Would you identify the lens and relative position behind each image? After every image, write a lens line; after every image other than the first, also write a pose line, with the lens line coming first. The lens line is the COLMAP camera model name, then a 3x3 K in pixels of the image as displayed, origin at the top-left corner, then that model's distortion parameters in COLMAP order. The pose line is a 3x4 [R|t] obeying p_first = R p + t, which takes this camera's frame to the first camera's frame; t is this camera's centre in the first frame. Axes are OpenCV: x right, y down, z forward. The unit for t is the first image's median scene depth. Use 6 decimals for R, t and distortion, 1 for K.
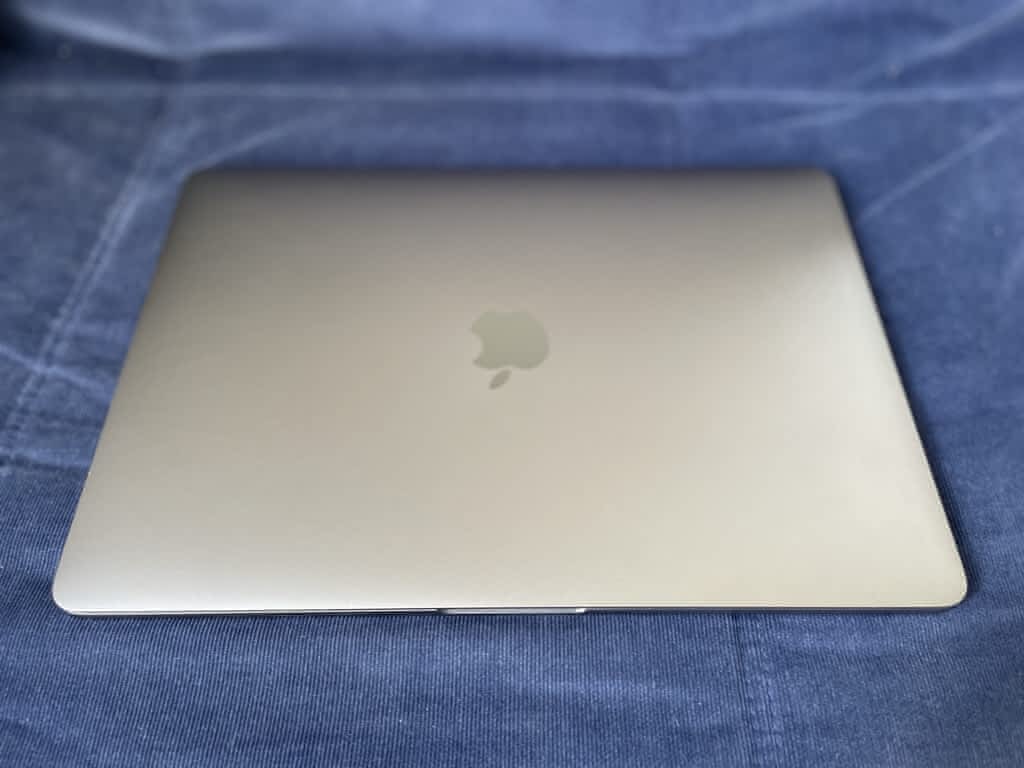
lens RADIAL K [[793.7, 0, 512.0], [0, 793.7, 384.0], [0, 0, 1]] dist [0.048299, -0.071631]
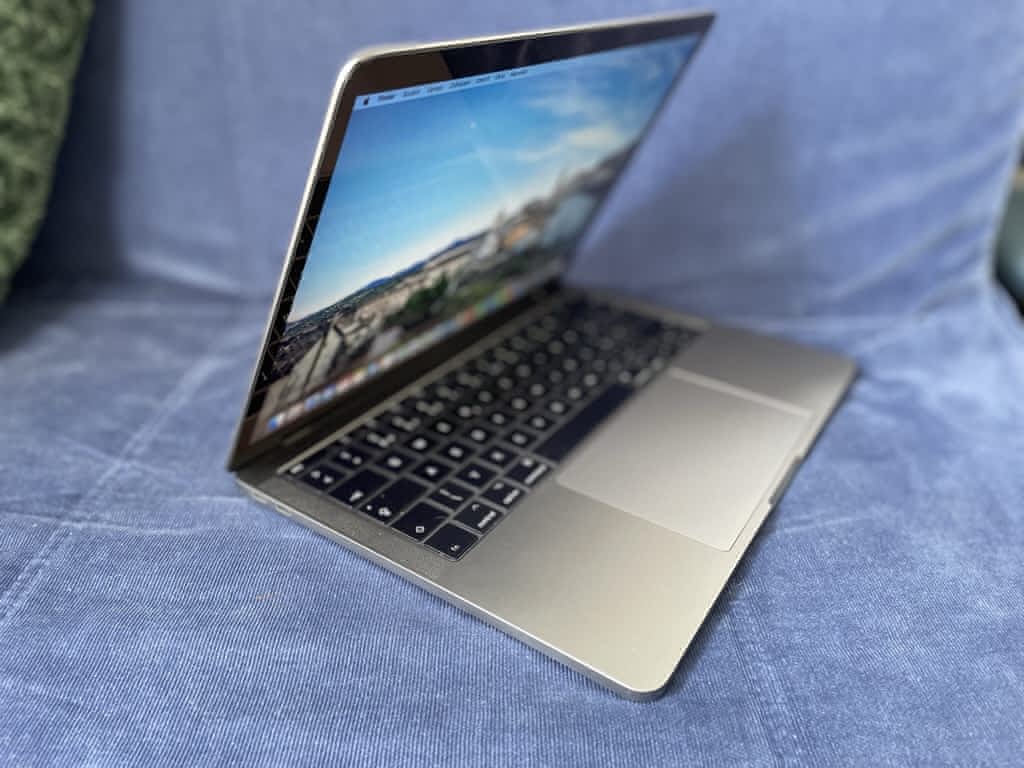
lens RADIAL K [[793.7, 0, 512.0], [0, 793.7, 384.0], [0, 0, 1]] dist [0.048299, -0.071631]
pose [[0.998692, 0.022276, 0.046027, -0.094759], [0.001026, 0.891215, -0.453581, 0.516157], [-0.051124, 0.453034, 0.890026, -0.150948]]
